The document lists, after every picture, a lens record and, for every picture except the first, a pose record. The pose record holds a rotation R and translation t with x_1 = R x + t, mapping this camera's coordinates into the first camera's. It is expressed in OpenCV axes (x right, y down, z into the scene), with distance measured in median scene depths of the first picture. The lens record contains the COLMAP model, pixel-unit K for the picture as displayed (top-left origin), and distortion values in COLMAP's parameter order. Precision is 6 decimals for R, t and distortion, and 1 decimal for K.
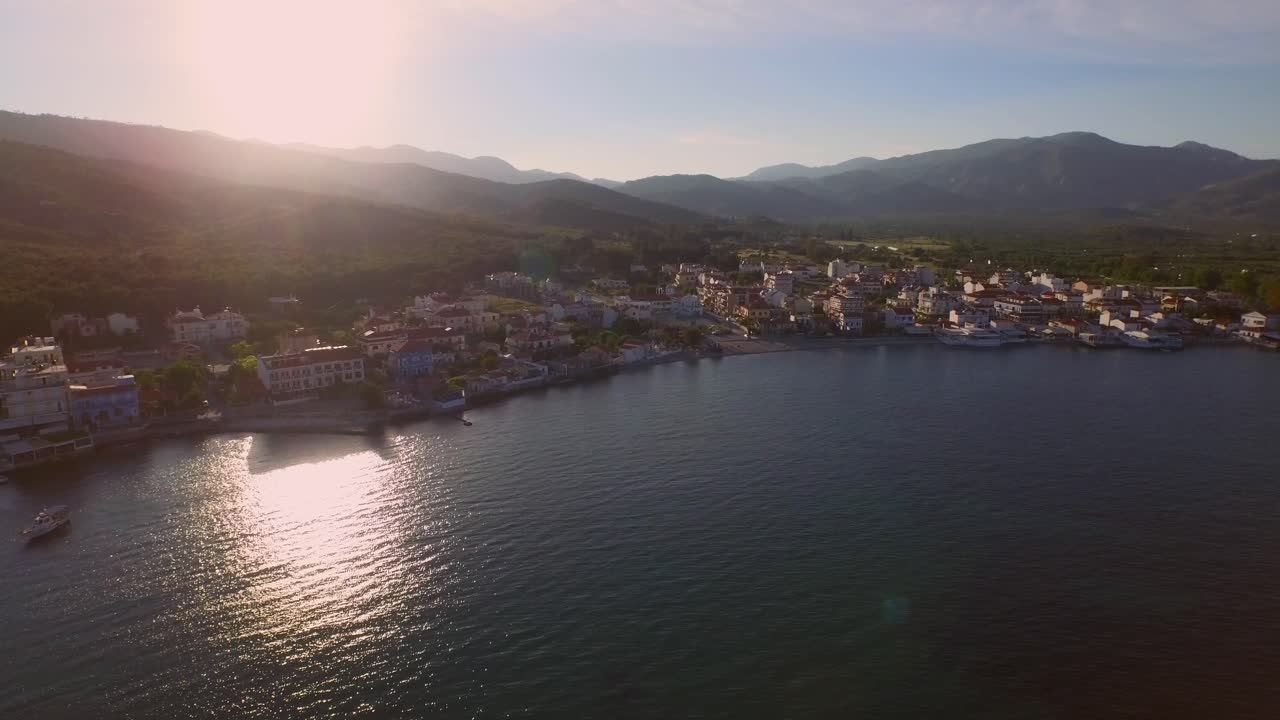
lens RADIAL K [[764.1, 0, 640.0], [0, 764.1, 360.0], [0, 0, 1]] dist [-0.106411, 0.084383]
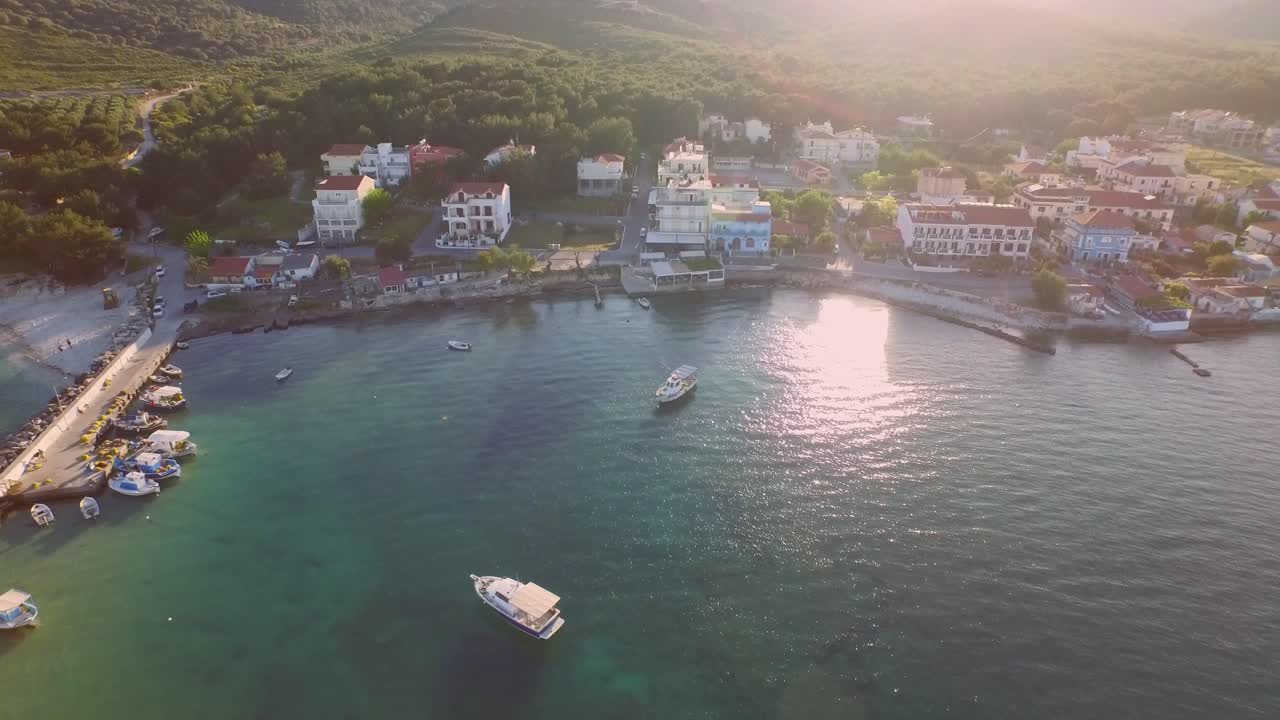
lens RADIAL K [[764.1, 0, 640.0], [0, 764.1, 360.0], [0, 0, 1]] dist [-0.106411, 0.084383]
pose [[0.736700, 0.287427, -0.612093, -0.150347], [-0.133867, 0.949245, 0.284628, -0.032730], [0.662836, -0.127747, 0.737786, 0.158555]]
